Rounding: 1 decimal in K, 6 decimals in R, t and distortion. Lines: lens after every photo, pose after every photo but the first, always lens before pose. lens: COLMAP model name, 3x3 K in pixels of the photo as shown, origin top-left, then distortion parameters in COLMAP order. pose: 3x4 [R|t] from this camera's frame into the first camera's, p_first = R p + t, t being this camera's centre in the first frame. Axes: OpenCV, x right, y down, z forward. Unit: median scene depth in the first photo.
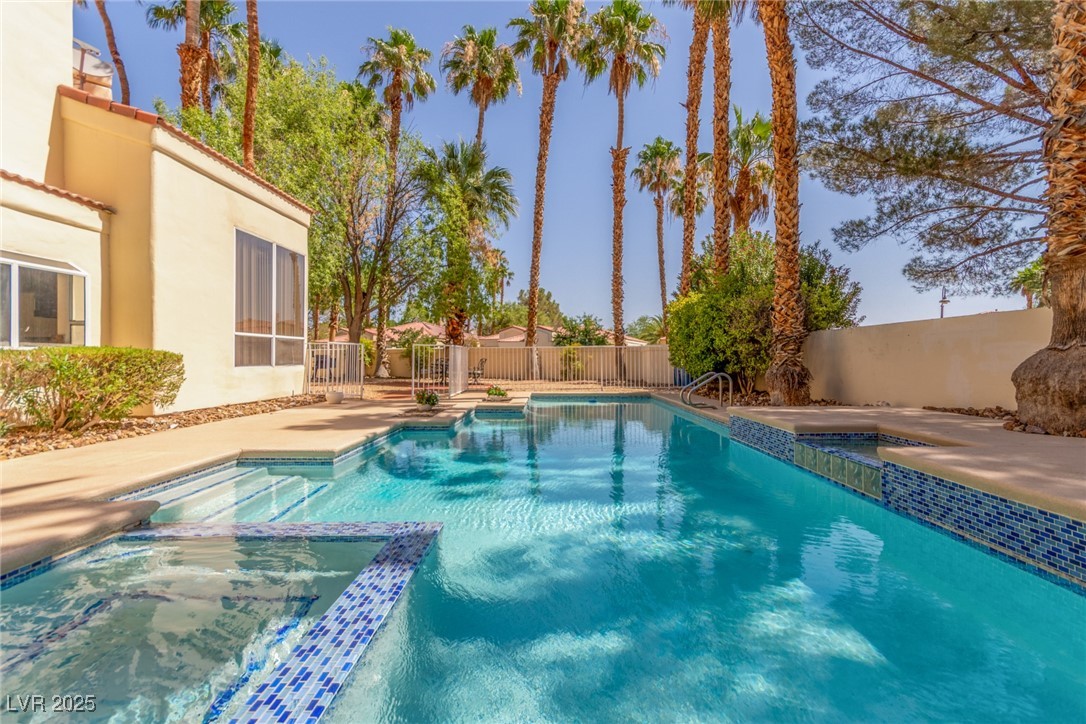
lens RADIAL K [[505.8, 0, 543.0], [0, 505.8, 362.0], [0, 0, 1]] dist [0.002994, 0.000592]
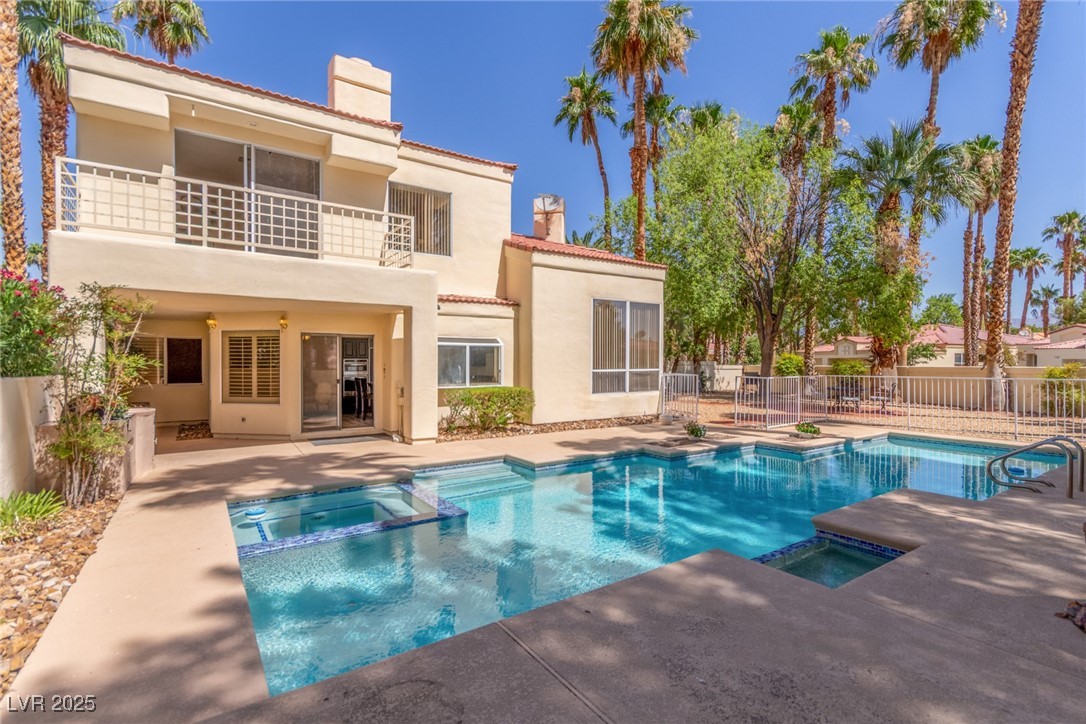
lens RADIAL K [[502.4, 0, 548.4], [0, 502.4, 364.9], [0, 0, 1]] dist [0.001240, 0.000007]
pose [[0.579847, 0.002108, -0.814723, 0.438771], [-0.004082, 0.999992, -0.000318, -0.064548], [0.814715, 0.003510, 0.579850, 0.055257]]
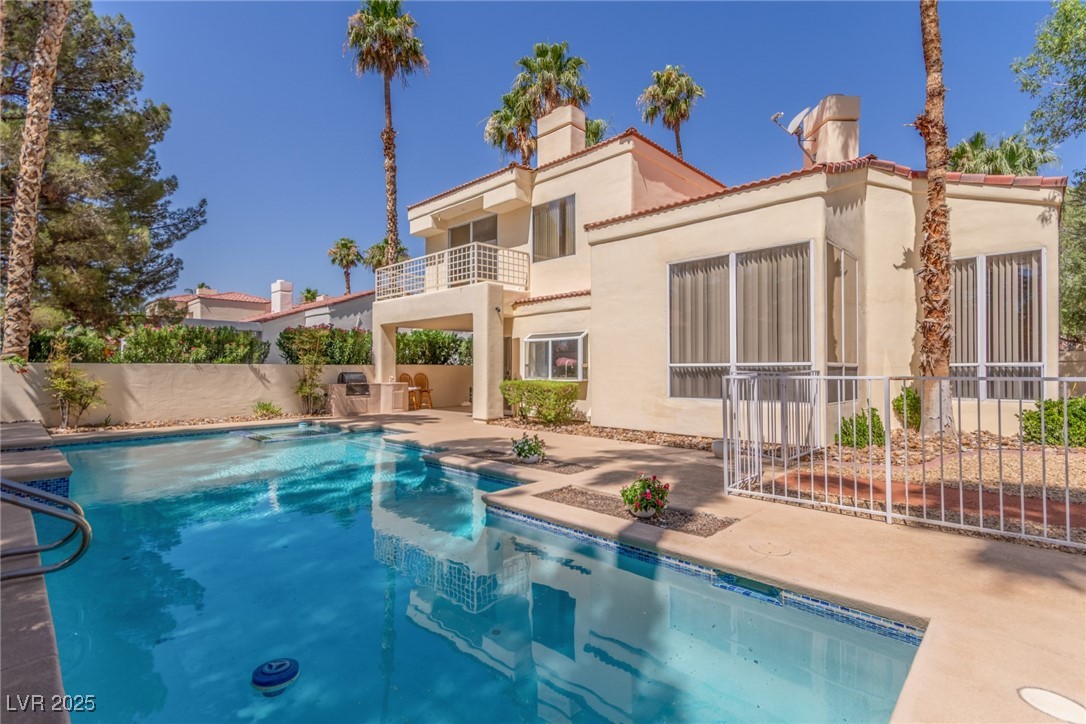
lens RADIAL K [[502.4, 0, 548.4], [0, 502.4, 364.9], [0, 0, 1]] dist [0.001240, 0.000007]
pose [[-0.674429, -0.004030, -0.738329, 0.284732], [-0.002839, 0.999992, -0.002865, -0.047549], [0.738335, 0.000164, -0.674435, 1.346976]]
